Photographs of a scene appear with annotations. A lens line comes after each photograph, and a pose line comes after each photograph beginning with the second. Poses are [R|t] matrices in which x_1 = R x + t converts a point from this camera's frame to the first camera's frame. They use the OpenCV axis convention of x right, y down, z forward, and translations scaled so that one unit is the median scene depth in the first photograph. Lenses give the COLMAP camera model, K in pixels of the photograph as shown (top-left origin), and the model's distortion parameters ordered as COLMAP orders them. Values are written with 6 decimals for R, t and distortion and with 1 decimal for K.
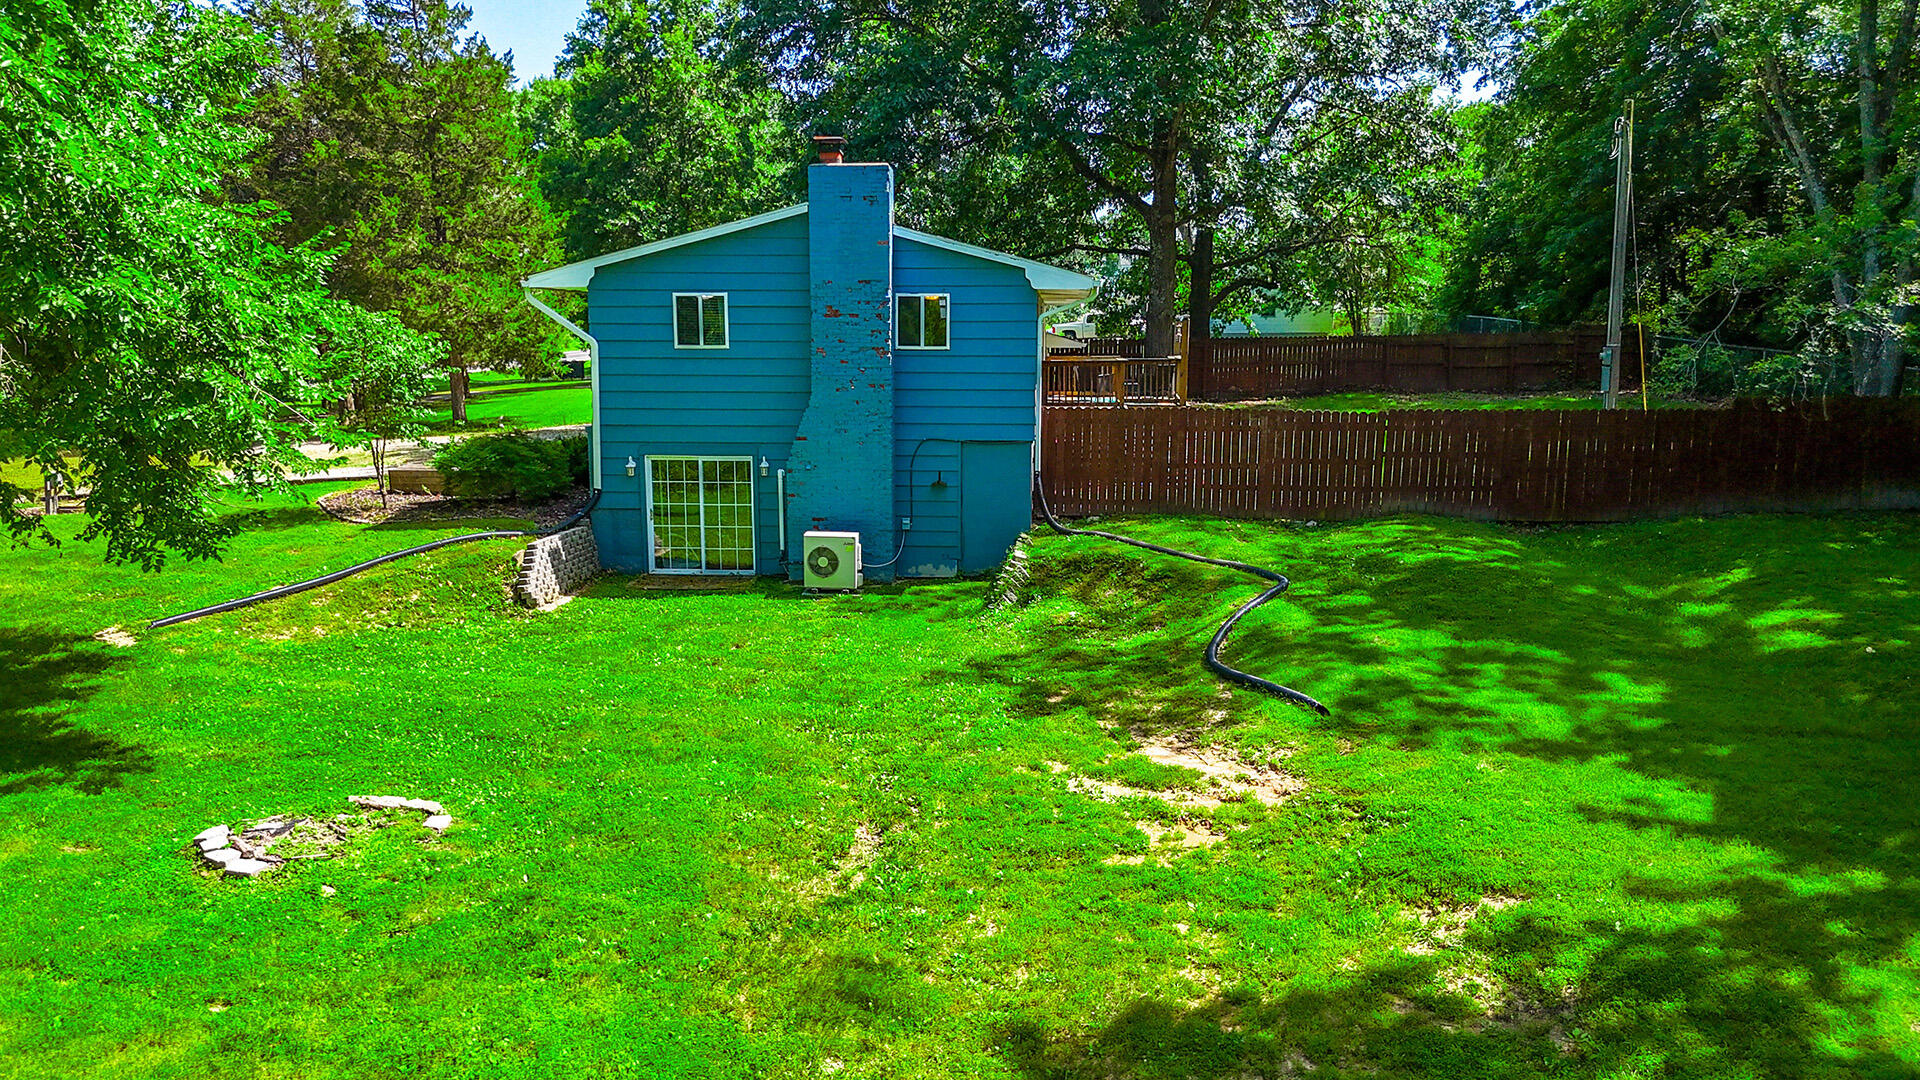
lens RADIAL K [[1365.6, 0, 961.4], [0, 1365.6, 528.5], [0, 0, 1]] dist [0.063736, -0.000848]
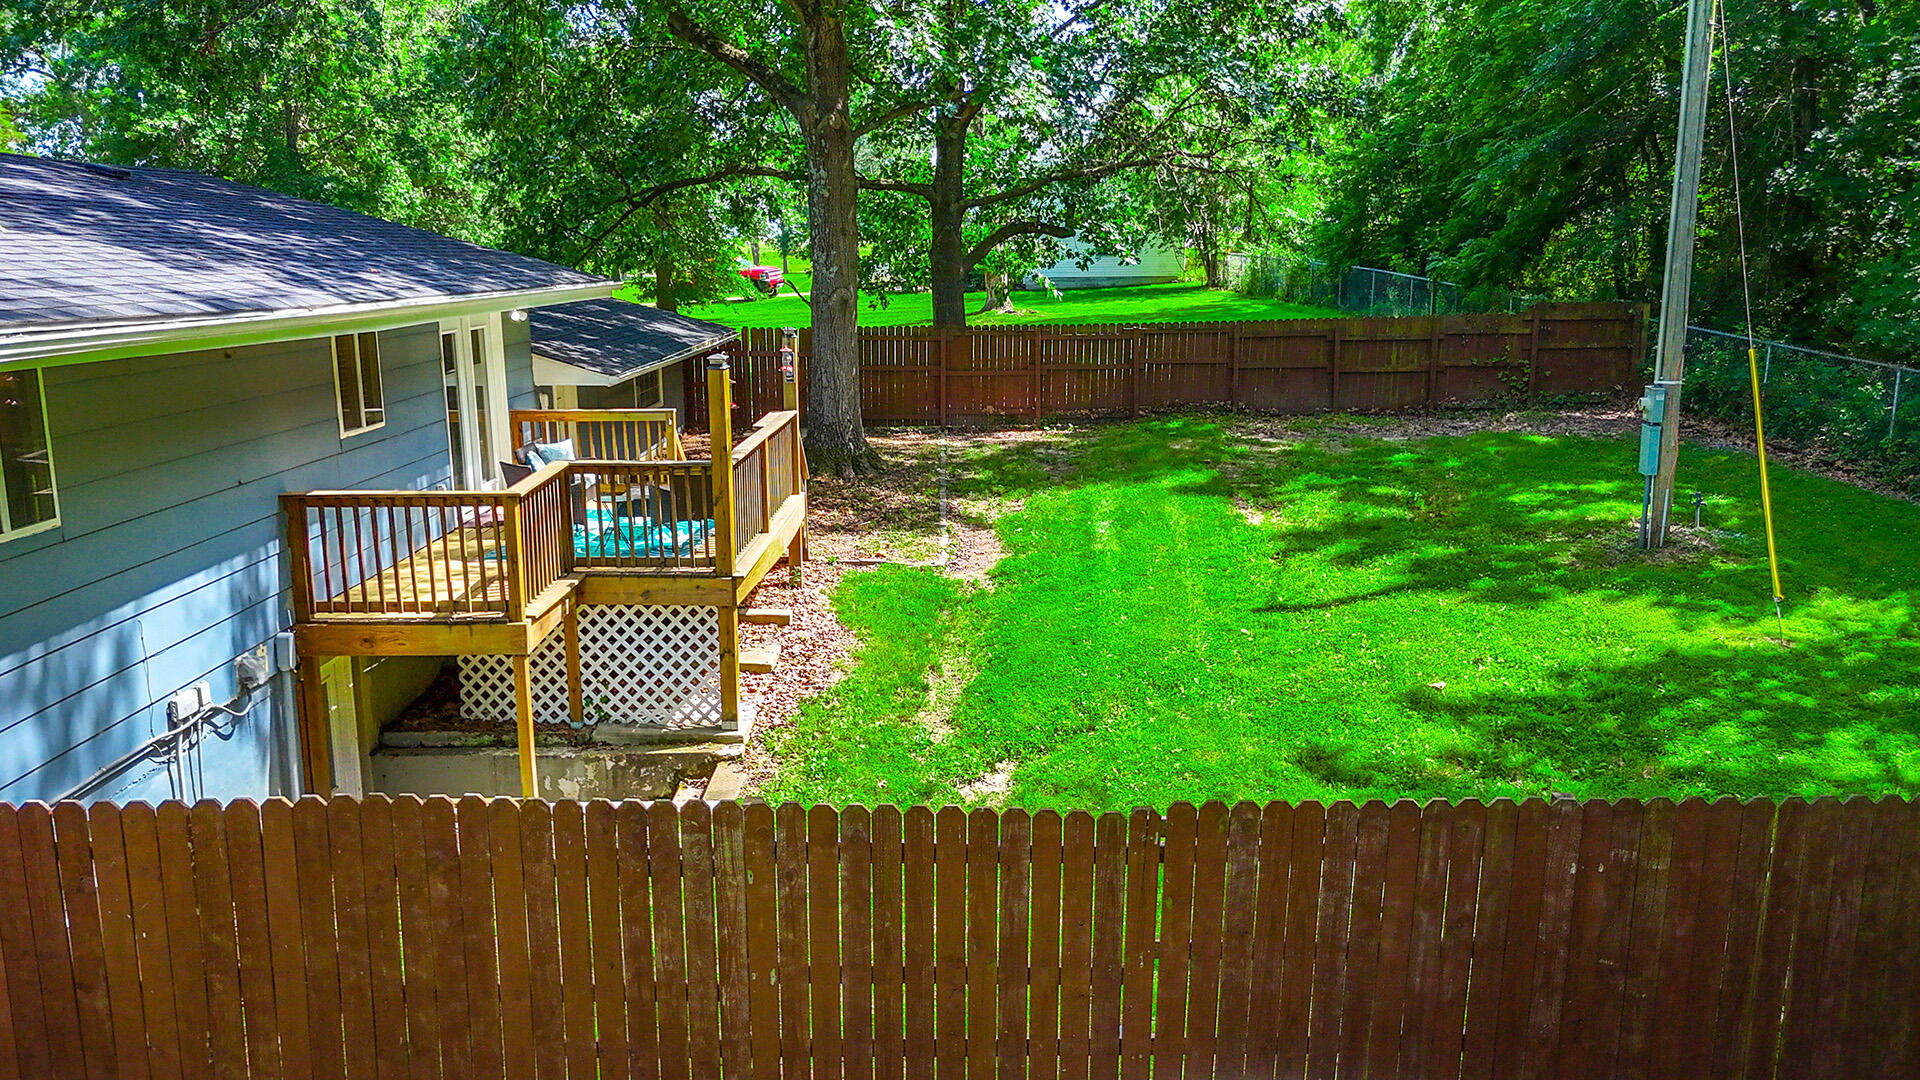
lens RADIAL K [[1365.6, 0, 955.2], [0, 1365.6, 546.5], [0, 0, 1]] dist [0.063736, -0.000848]
pose [[0.996411, -0.017812, 0.082754, 0.098323], [0.011860, 0.997344, 0.071868, -0.063126], [-0.083814, -0.070629, 0.993975, 0.294621]]
